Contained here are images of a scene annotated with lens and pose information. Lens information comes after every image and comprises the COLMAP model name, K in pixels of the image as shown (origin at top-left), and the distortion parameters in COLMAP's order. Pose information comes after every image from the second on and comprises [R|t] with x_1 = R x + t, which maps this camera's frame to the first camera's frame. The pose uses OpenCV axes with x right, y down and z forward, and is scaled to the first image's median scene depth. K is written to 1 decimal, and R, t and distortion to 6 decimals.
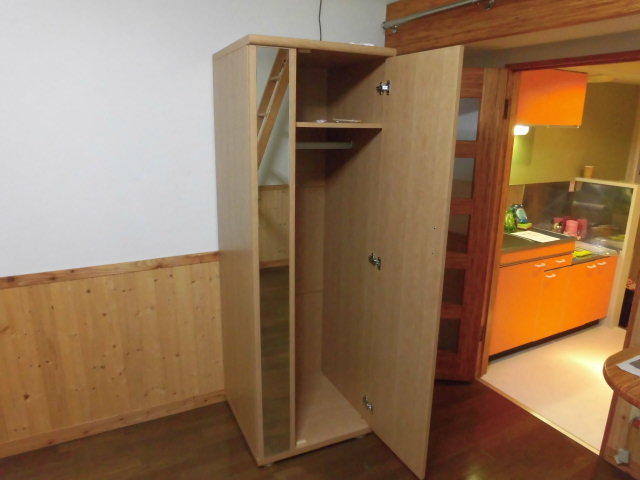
lens RADIAL K [[463.2, 0, 316.2], [0, 463.2, 239.5], [0, 0, 1]] dist [-0.046811, 0.009128]
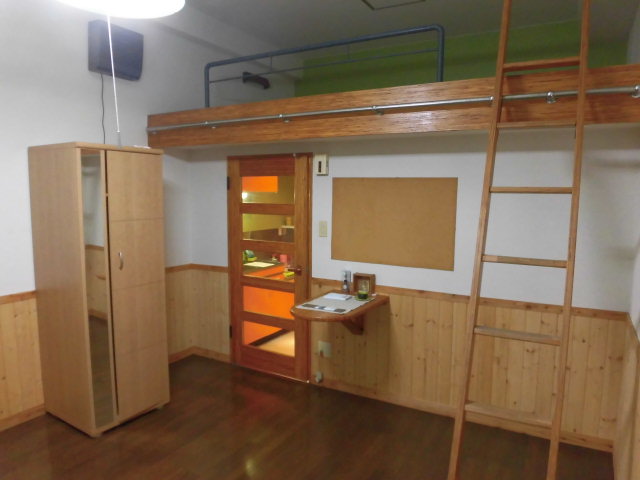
lens RADIAL K [[463.2, 0, 315.1], [0, 463.2, 243.4], [0, 0, 1]] dist [-0.046811, 0.009128]
pose [[0.854130, -0.070467, 0.515263, -0.181882], [0.139471, 0.985521, -0.096416, 0.124024], [-0.501009, 0.154216, 0.851591, -0.501815]]
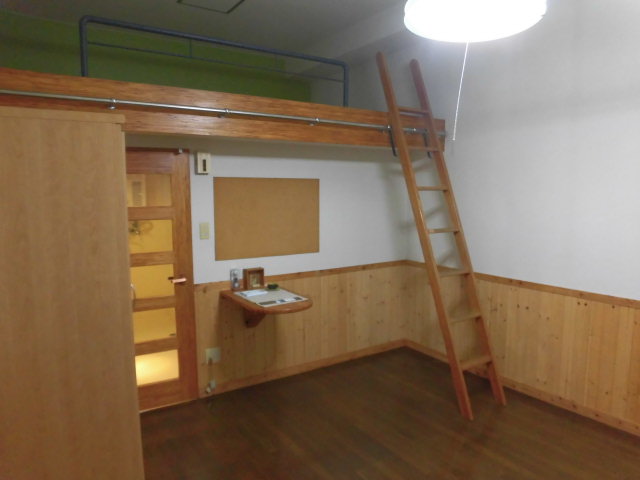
lens RADIAL K [[463.2, 0, 314.2], [0, 463.2, 239.9], [0, 0, 1]] dist [-0.046811, 0.009128]
pose [[-0.090828, -0.118050, 0.988845, -0.809714], [0.254379, 0.957259, 0.137644, -0.138958], [-0.962830, 0.264043, -0.056917, 0.492422]]
